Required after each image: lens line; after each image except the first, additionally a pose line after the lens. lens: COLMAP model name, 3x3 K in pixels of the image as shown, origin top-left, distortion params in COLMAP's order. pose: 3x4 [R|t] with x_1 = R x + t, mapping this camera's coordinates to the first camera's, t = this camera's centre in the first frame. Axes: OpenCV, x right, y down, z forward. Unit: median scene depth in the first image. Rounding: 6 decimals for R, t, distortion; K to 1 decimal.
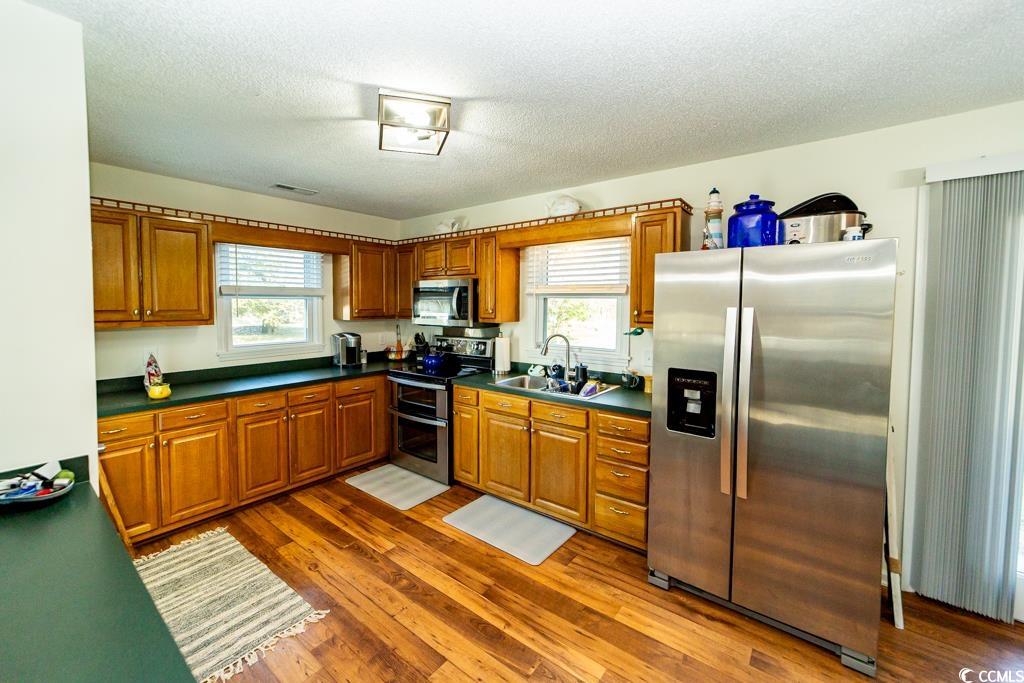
lens RADIAL K [[412.0, 0, 482.9], [0, 412.0, 323.2], [0, 0, 1]] dist [0.000353, 0.000953]
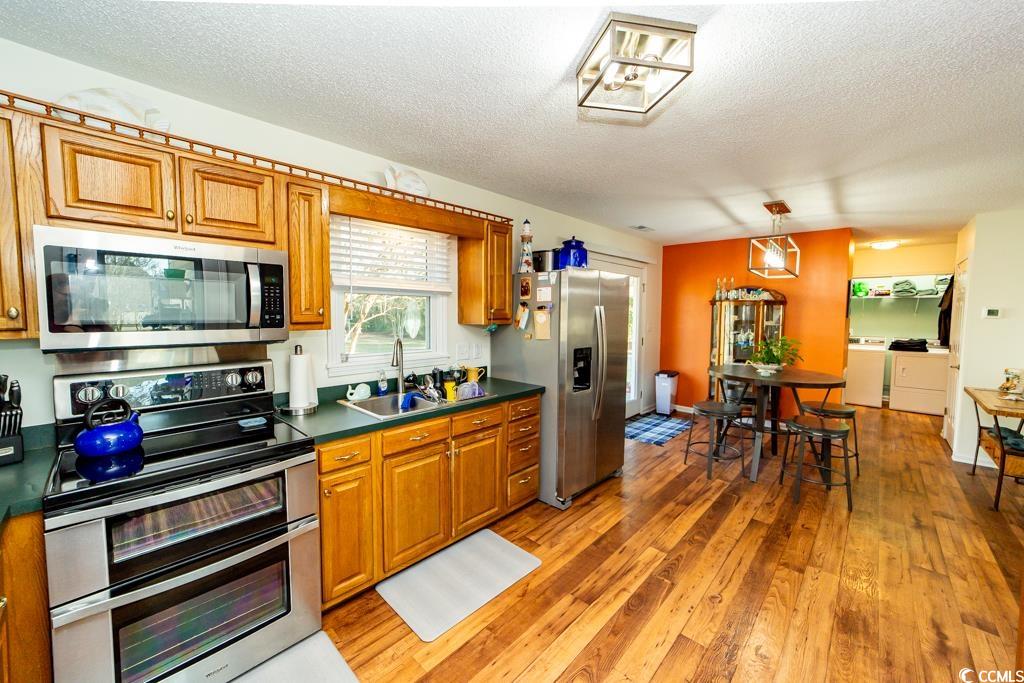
lens RADIAL K [[412.0, 0, 494.0], [0, 412.0, 336.6], [0, 0, 1]] dist [0.000353, 0.000953]
pose [[0.062622, -0.062077, 0.996105, -0.632156], [0.042312, 0.997332, 0.059493, -0.018050], [-0.997140, 0.038422, 0.065082, 0.772888]]
